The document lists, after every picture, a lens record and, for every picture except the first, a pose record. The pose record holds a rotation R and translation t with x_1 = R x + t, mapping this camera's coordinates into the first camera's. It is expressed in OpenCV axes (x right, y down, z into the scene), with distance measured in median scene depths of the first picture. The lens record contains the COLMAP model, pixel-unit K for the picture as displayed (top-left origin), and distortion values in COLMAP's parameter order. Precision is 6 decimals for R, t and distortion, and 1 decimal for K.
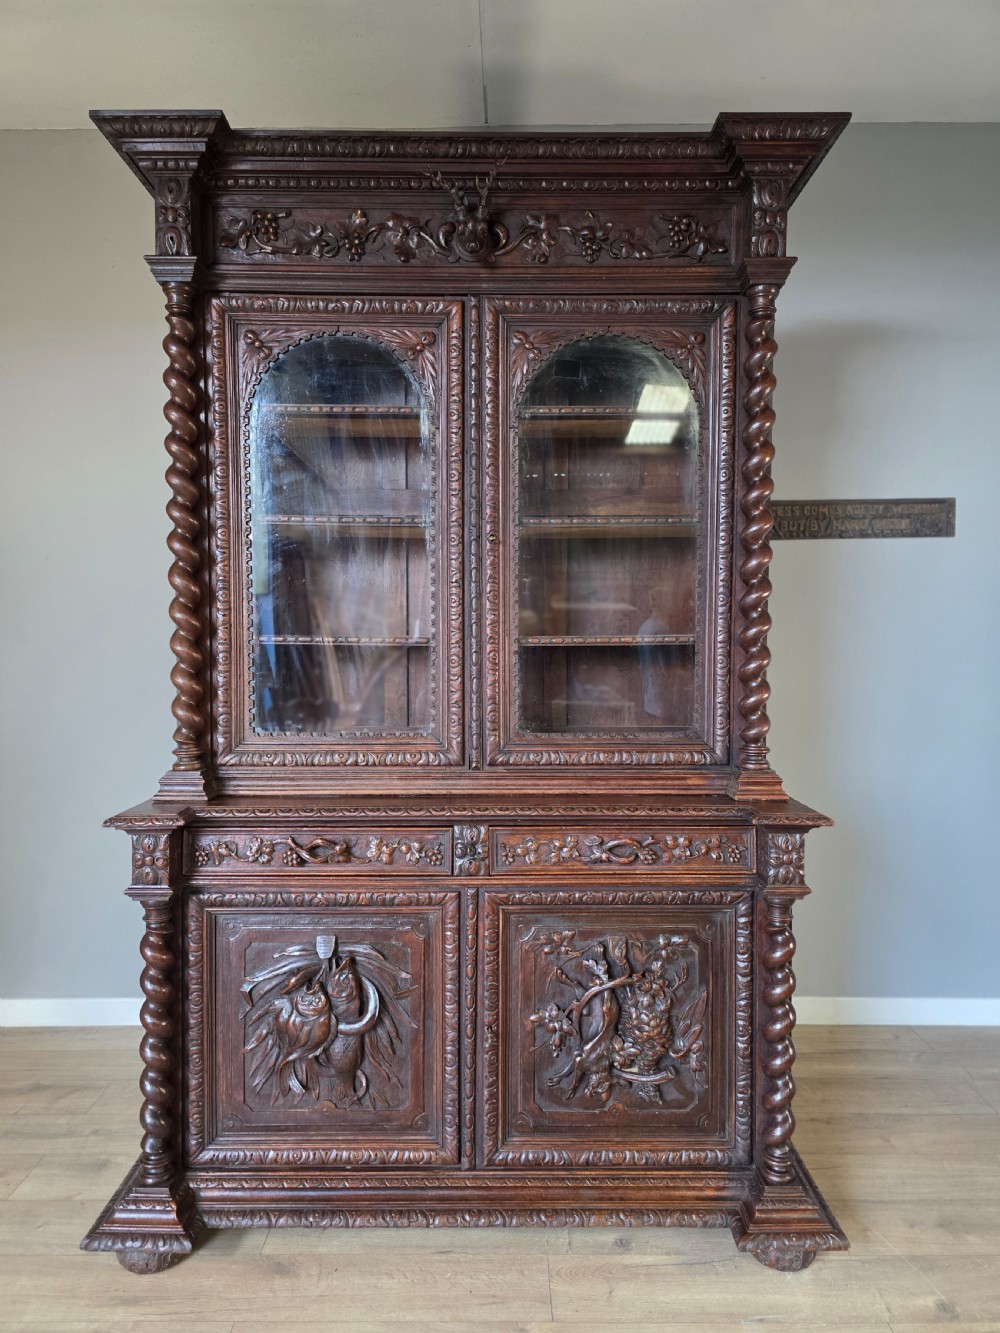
lens RADIAL K [[886.6, 0, 501.4], [0, 886.6, 666.6], [0, 0, 1]] dist [0.069139, -0.066006]
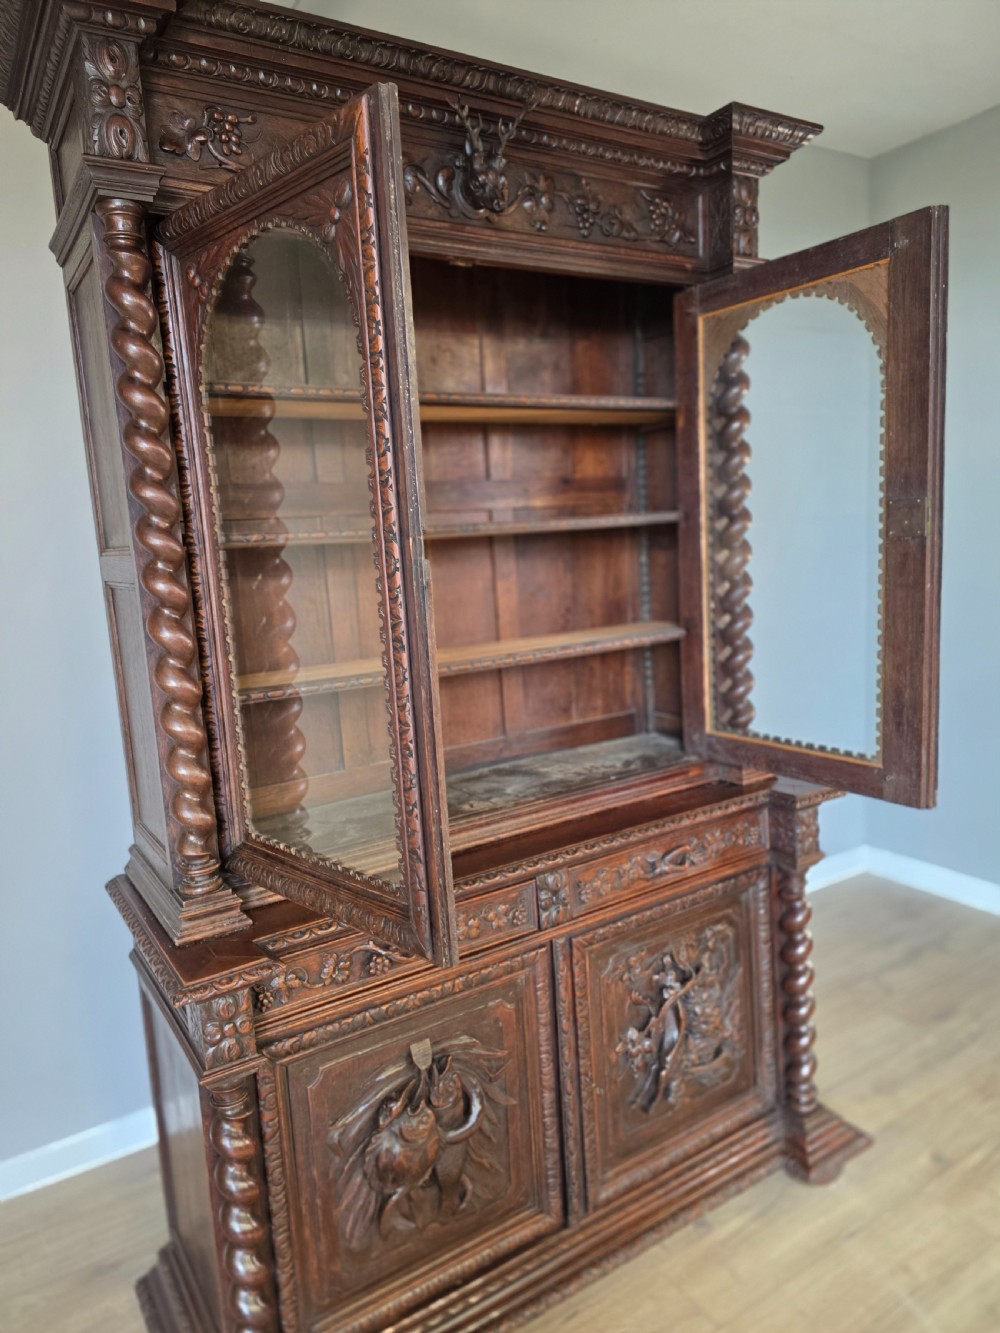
lens RADIAL K [[890.1, 0, 499.2], [0, 890.1, 667.6], [0, 0, 1]] dist [0.062754, -0.061034]
pose [[0.847636, -0.127873, 0.514939, -0.517860], [0.085369, 0.990748, 0.105505, -0.126865], [-0.523666, -0.045470, 0.850709, 0.260365]]
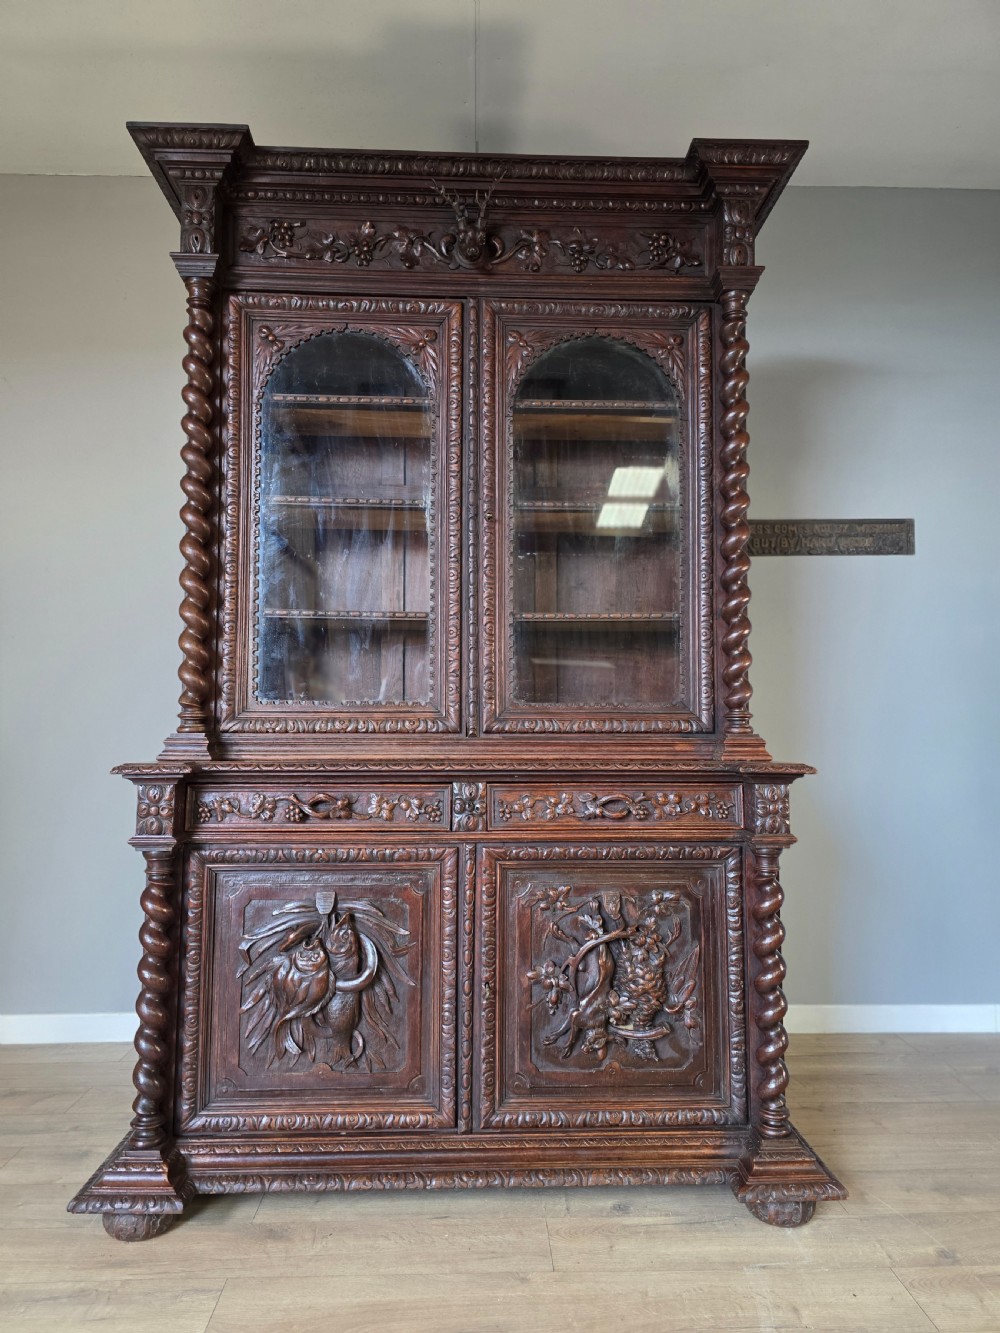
lens RADIAL K [[886.6, 0, 503.7], [0, 886.6, 669.9], [0, 0, 1]] dist [0.069139, -0.066006]
pose [[0.999357, 0.003275, 0.035714, -0.031204], [0.000498, 0.994460, -0.105113, 0.155937], [-0.035860, 0.105063, 0.993819, -0.039713]]
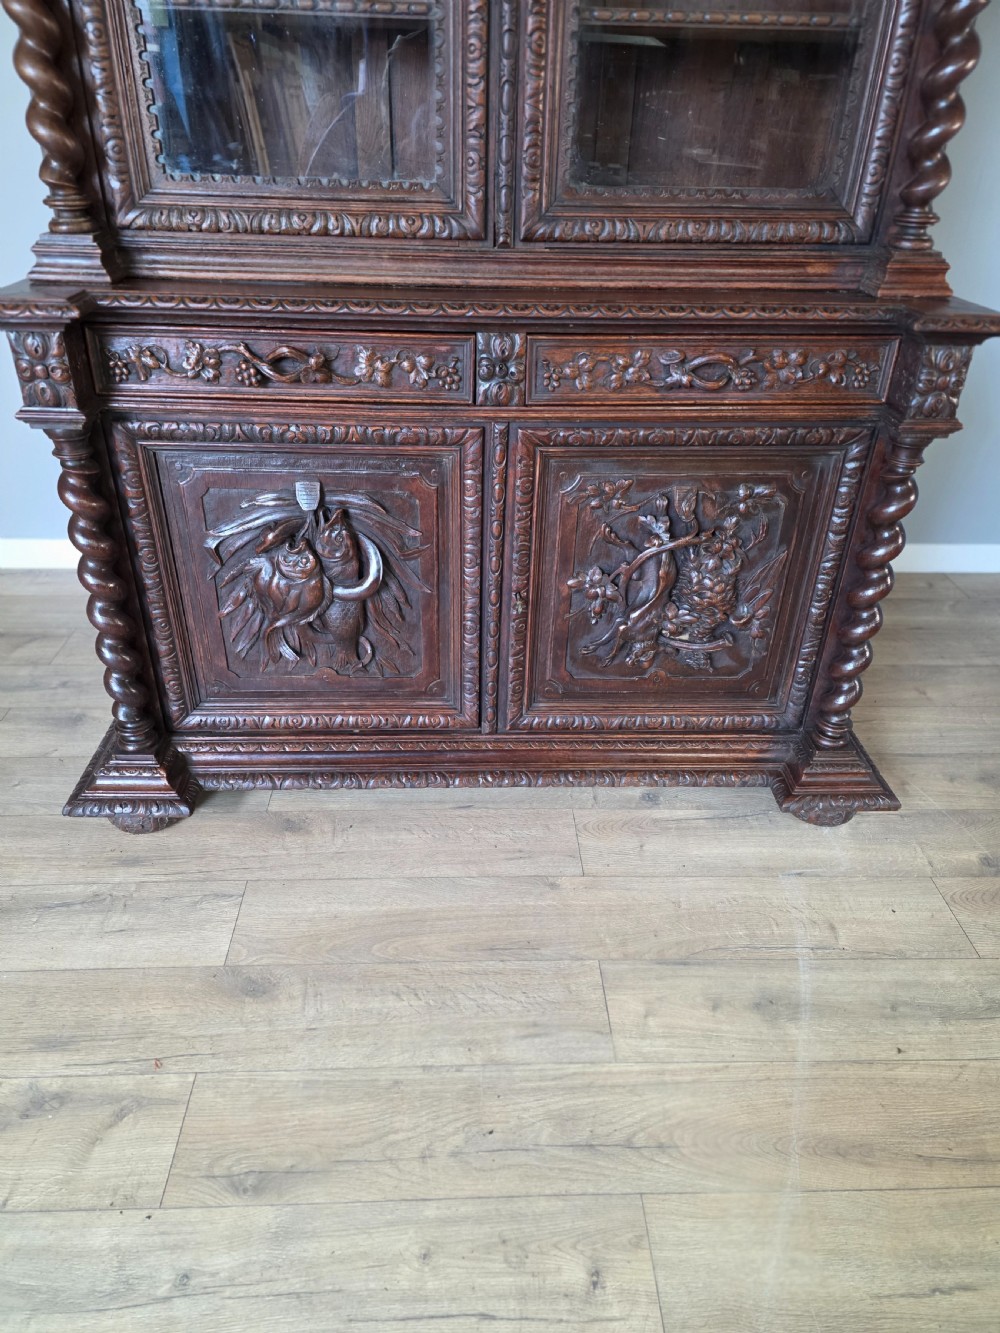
lens RADIAL K [[890.0, 0, 497.4], [0, 890.0, 670.7], [0, 0, 1]] dist [0.076929, -0.070747]
pose [[0.999137, 0.000831, 0.041534, -0.065970], [-0.021122, 0.871081, 0.490684, 0.063291], [-0.035772, -0.491138, 0.870347, 0.250630]]
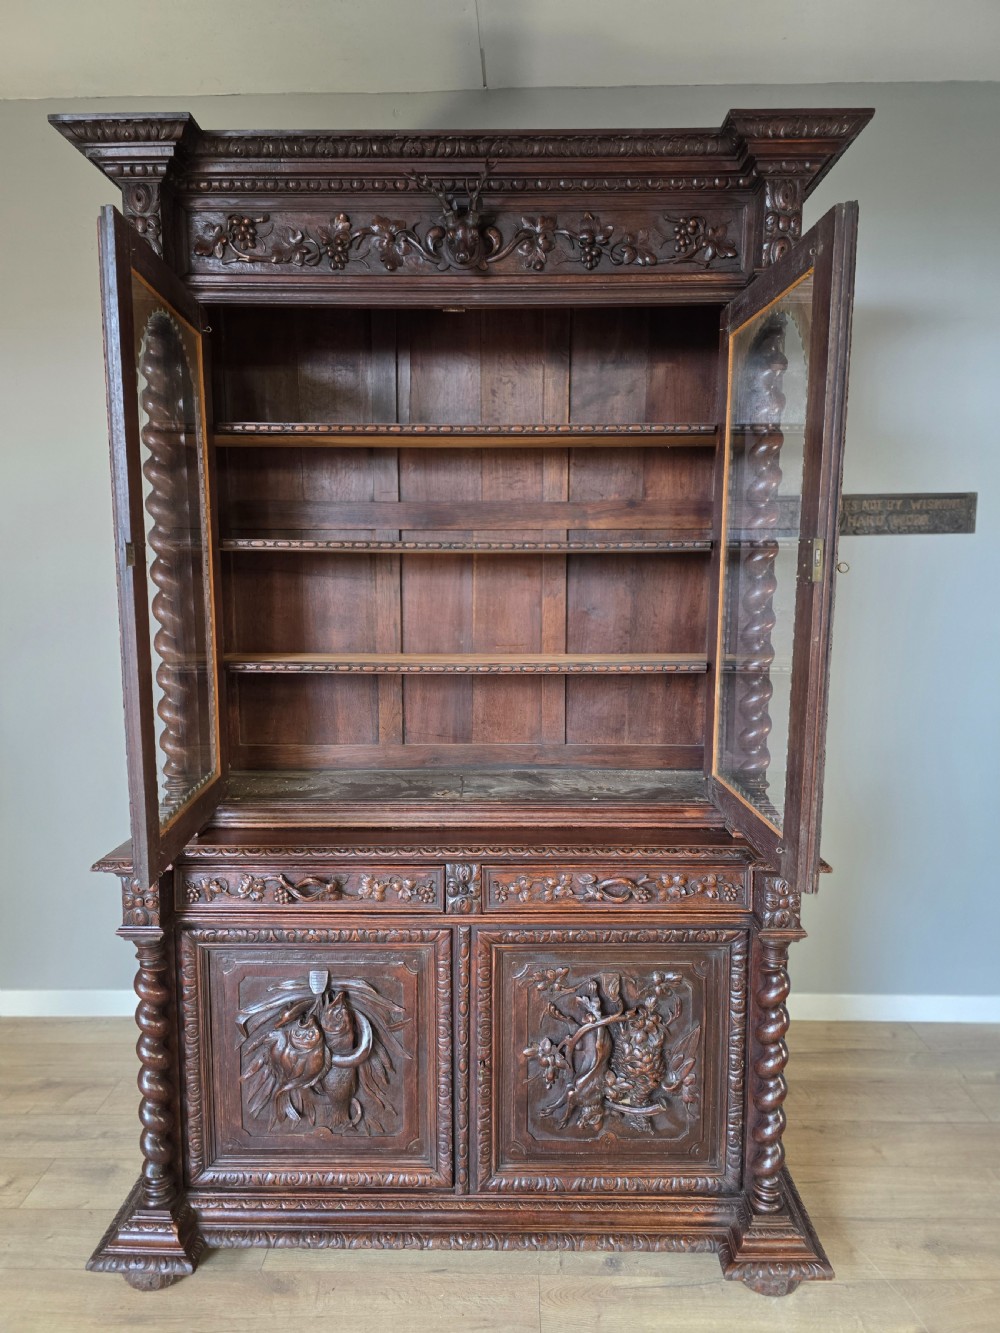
lens RADIAL K [[890.1, 0, 501.3], [0, 890.1, 676.9], [0, 0, 1]] dist [0.062754, -0.061034]
pose [[0.999849, 0.001068, -0.017348, 0.024783], [0.000407, 0.996401, 0.084760, -0.111177], [0.017376, -0.084754, 0.996250, 0.030652]]
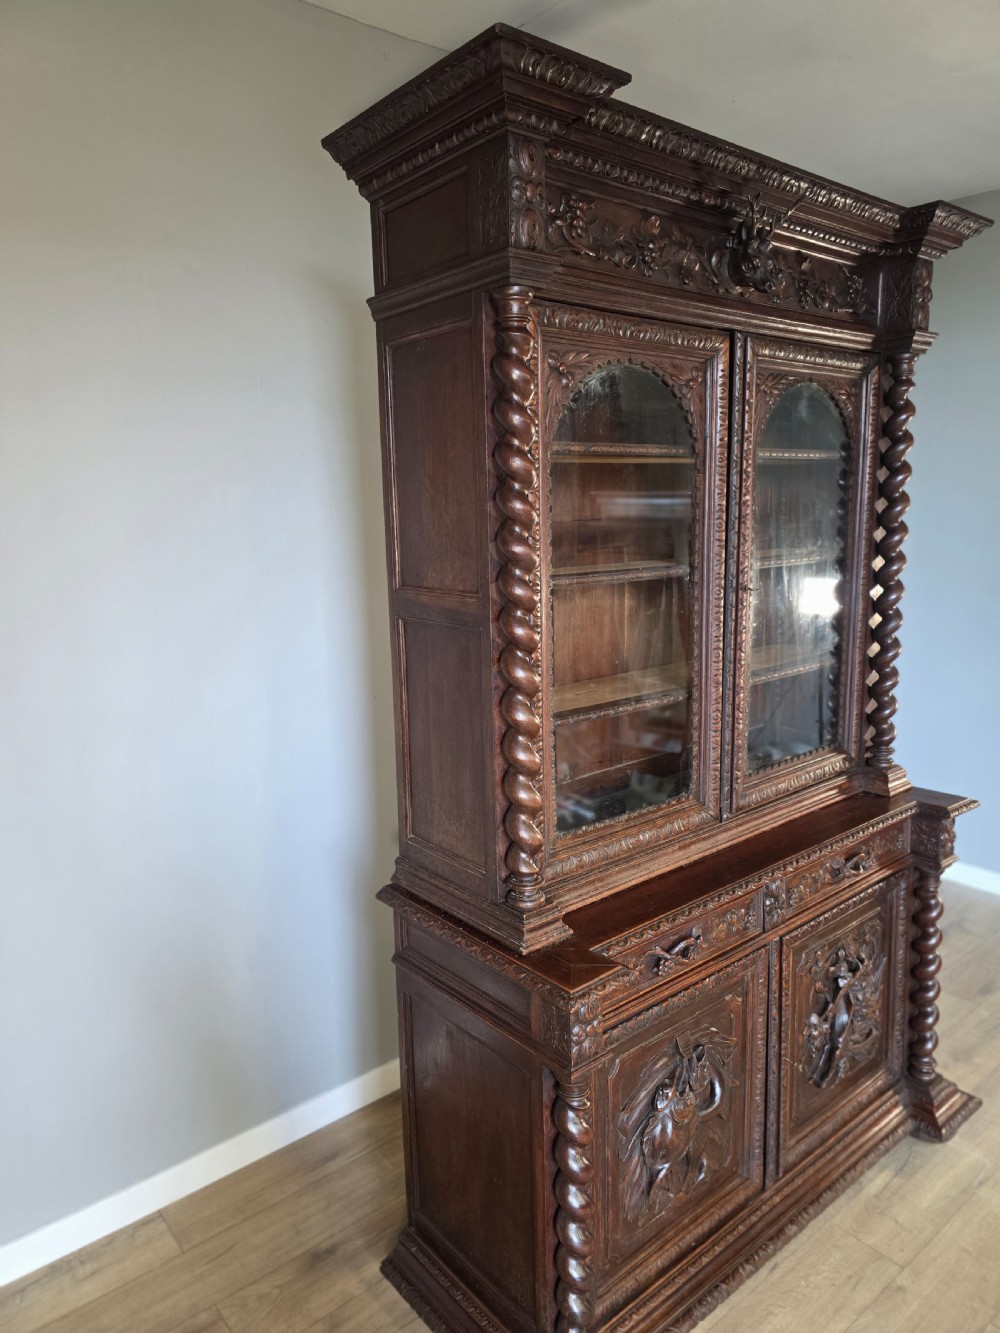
lens RADIAL K [[890.1, 0, 492.7], [0, 890.1, 662.7], [0, 0, 1]] dist [0.062754, -0.061034]
pose [[0.780071, -0.124380, 0.613203, -0.875991], [0.052431, 0.989590, 0.134026, -0.219108], [-0.623490, -0.072399, 0.778472, 0.415795]]
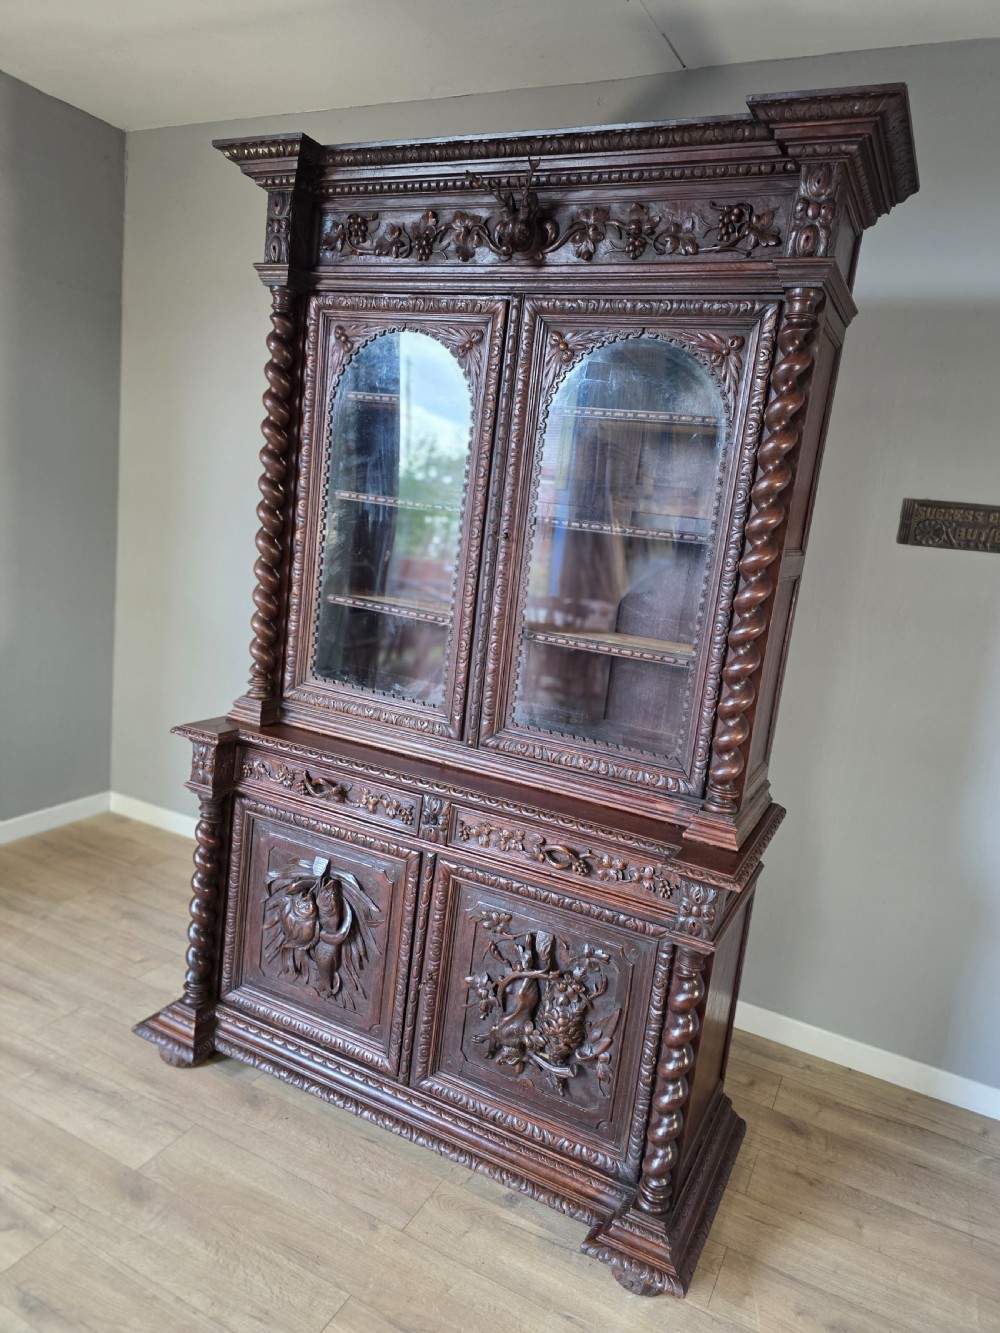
lens RADIAL K [[886.6, 0, 515.0], [0, 886.6, 660.3], [0, 0, 1]] dist [0.069139, -0.066006]
pose [[0.891736, 0.175131, -0.417296, 0.477210], [-0.130951, 0.982495, 0.132499, -0.146127], [0.433196, -0.063509, 0.899060, 0.061953]]
